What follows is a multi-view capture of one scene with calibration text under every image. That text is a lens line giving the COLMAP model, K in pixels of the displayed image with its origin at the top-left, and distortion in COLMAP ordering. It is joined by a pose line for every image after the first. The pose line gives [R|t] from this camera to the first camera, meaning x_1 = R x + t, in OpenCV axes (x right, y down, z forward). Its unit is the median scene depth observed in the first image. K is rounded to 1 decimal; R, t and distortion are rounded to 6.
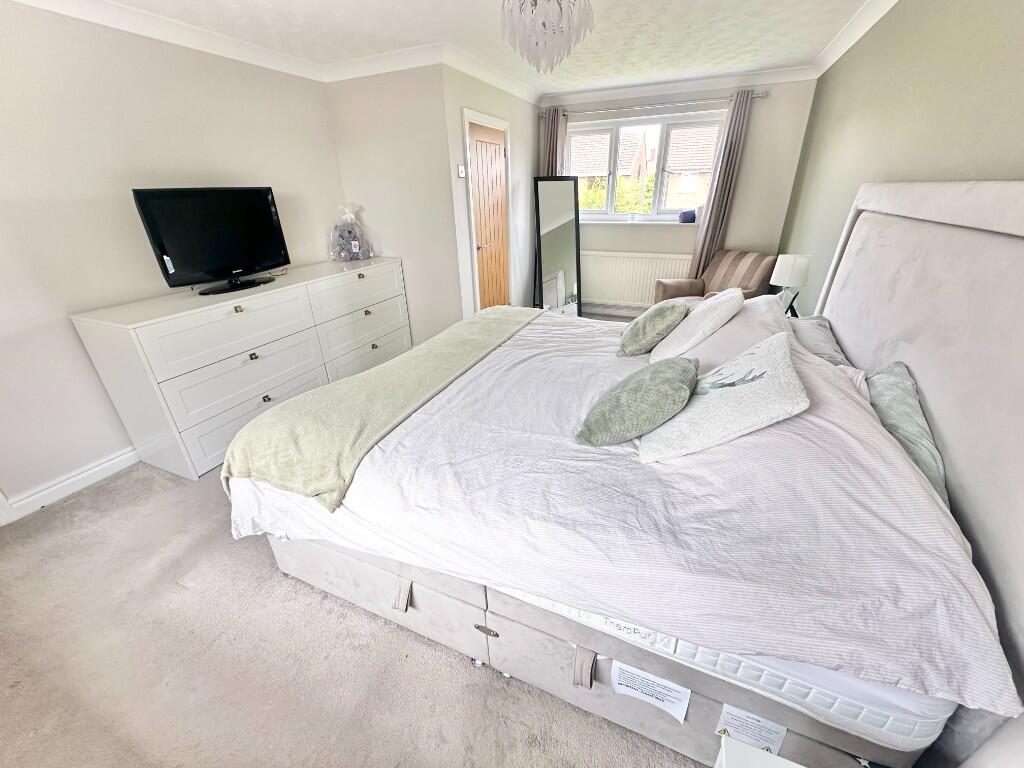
lens RADIAL K [[408.9, 0, 513.6], [0, 408.9, 385.7], [0, 0, 1]] dist [-0.004190, 0.000594]
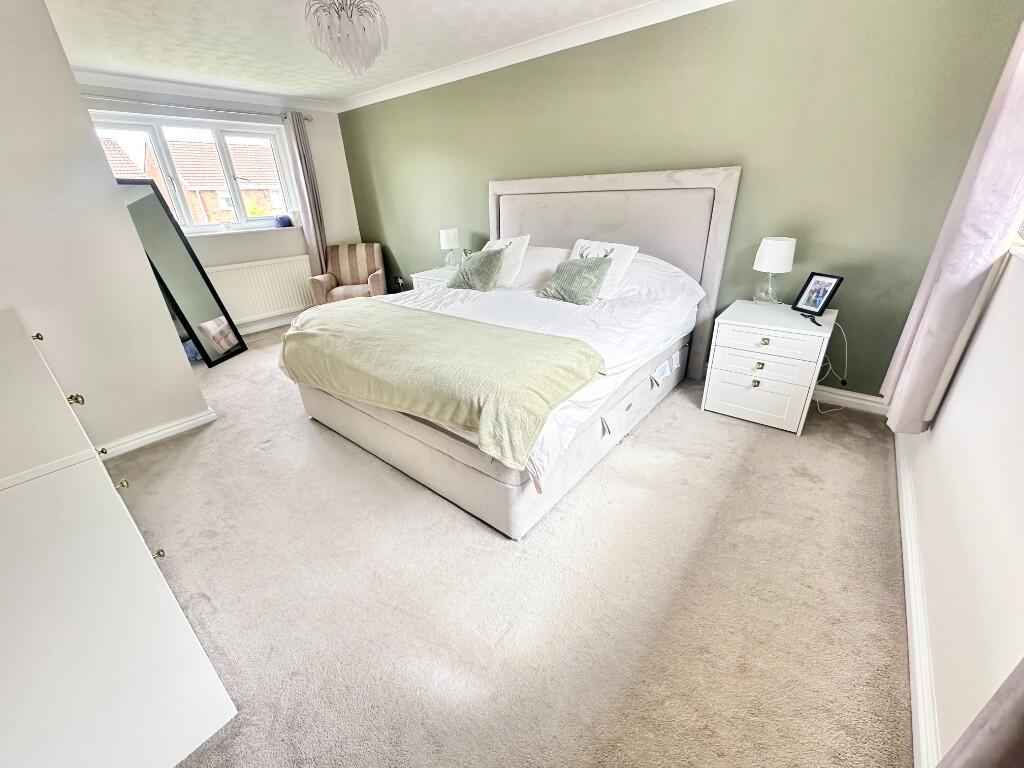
lens RADIAL K [[408.9, 0, 516.2], [0, 408.9, 384.5], [0, 0, 1]] dist [-0.004190, 0.000594]
pose [[0.265557, -0.394838, 0.879535, -0.511880], [0.446599, 0.858886, 0.250727, -0.048201], [-0.854417, 0.326217, 0.404418, 0.195540]]
